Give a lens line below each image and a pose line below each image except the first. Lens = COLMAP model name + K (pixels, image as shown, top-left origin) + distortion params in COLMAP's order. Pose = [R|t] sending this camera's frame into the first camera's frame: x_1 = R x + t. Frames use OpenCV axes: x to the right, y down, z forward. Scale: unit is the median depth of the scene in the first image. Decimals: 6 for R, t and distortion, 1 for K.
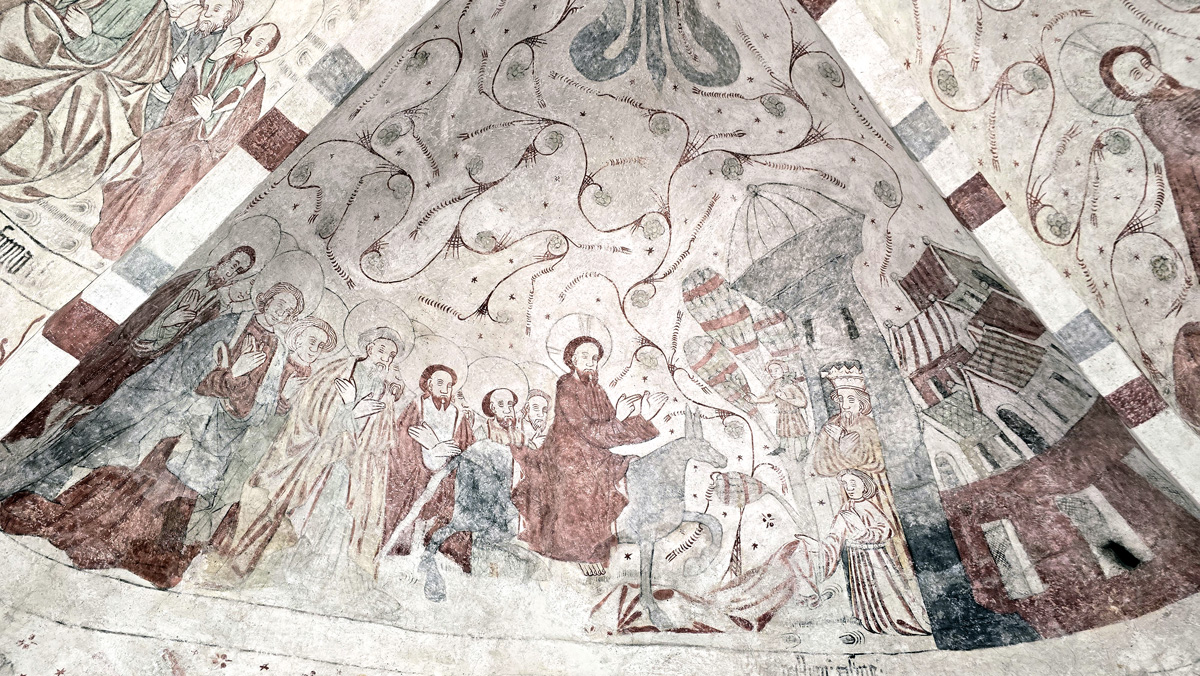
lens RADIAL K [[758.8, 0, 590.7], [0, 758.8, 338.8], [0, 0, 1]] dist [0.024944, -0.029385]
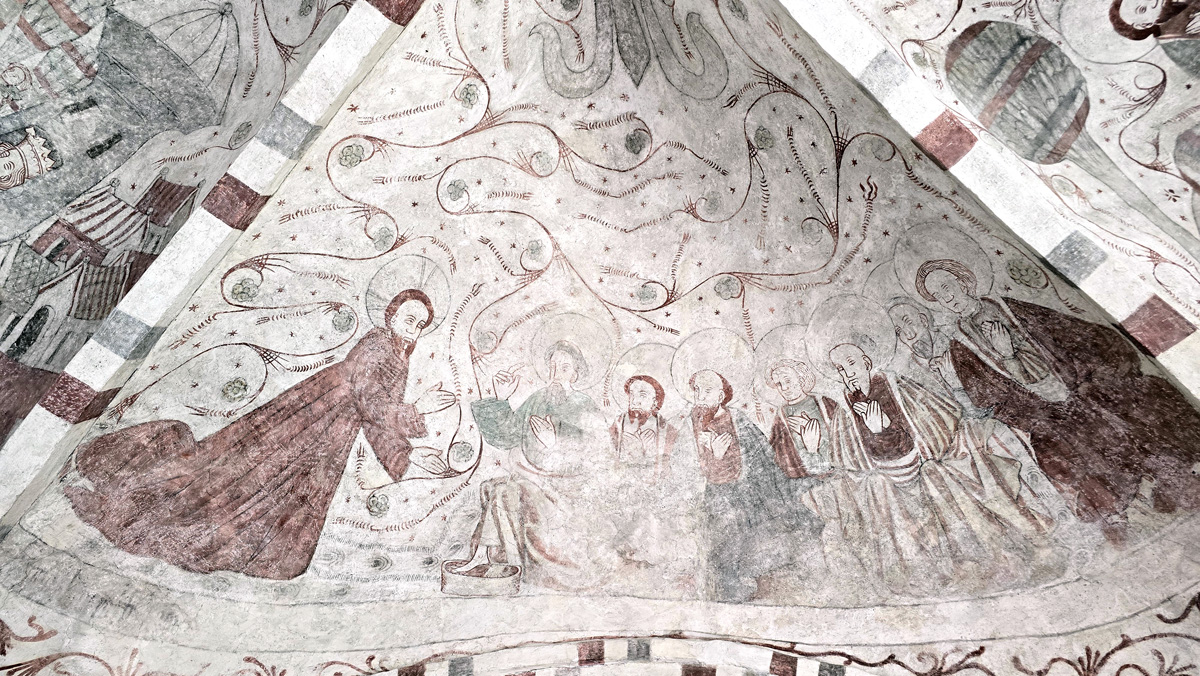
lens RADIAL K [[758.8, 0, 622.8], [0, 758.8, 343.5], [0, 0, 1]] dist [0.024944, -0.029385]
pose [[0.126247, 0.892976, 0.432036, 0.267979], [-0.890288, 0.294091, -0.347703, -0.208015], [-0.437548, -0.340739, 0.832135, -0.115708]]
